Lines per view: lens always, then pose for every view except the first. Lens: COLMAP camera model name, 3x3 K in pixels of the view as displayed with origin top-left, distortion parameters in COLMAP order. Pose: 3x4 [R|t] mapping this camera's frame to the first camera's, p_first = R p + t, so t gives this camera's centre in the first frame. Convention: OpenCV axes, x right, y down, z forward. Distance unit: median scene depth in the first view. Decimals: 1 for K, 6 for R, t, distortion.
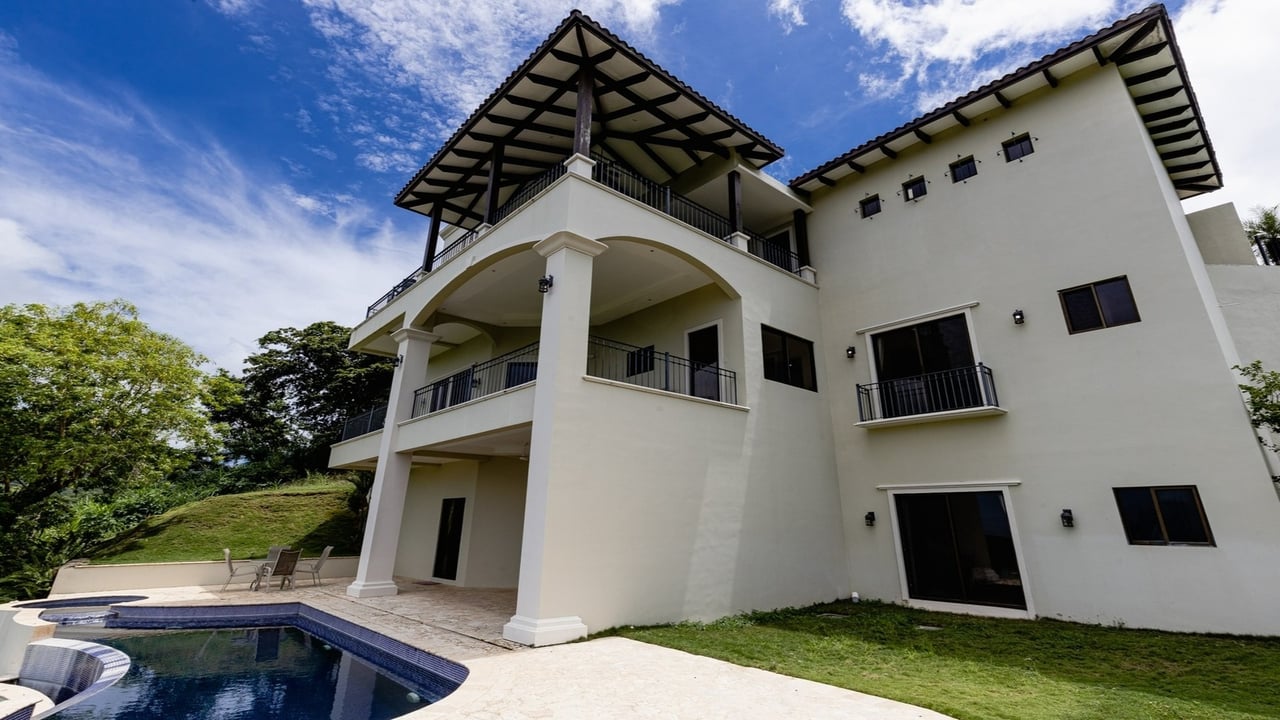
lens RADIAL K [[525.6, 0, 665.9], [0, 525.6, 361.0], [0, 0, 1]] dist [0.003313, 0.000668]
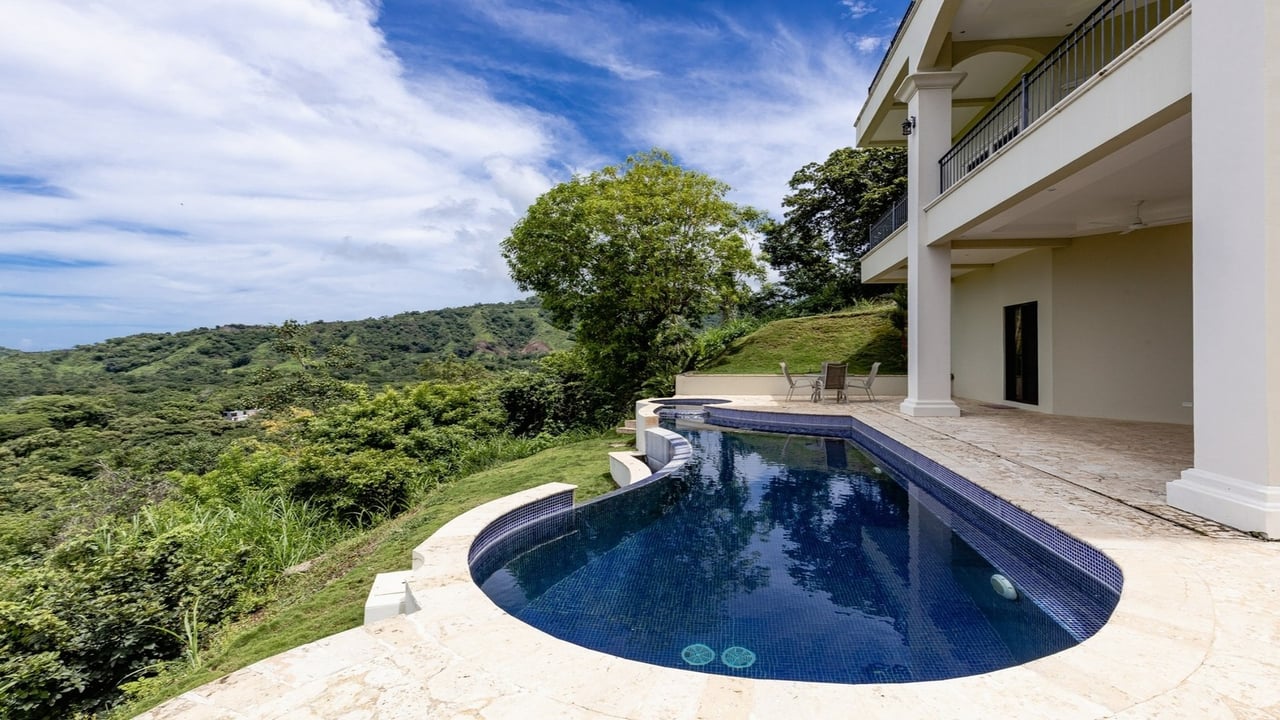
lens RADIAL K [[569.6, 0, 640.0], [0, 569.6, 360.0], [0, 0, 1]] dist [0.001460, 0.000109]
pose [[0.575624, -0.007047, -0.817684, -0.068221], [0.264147, 0.947956, 0.177781, 0.067217], [0.773876, -0.318324, 0.547528, 0.148679]]
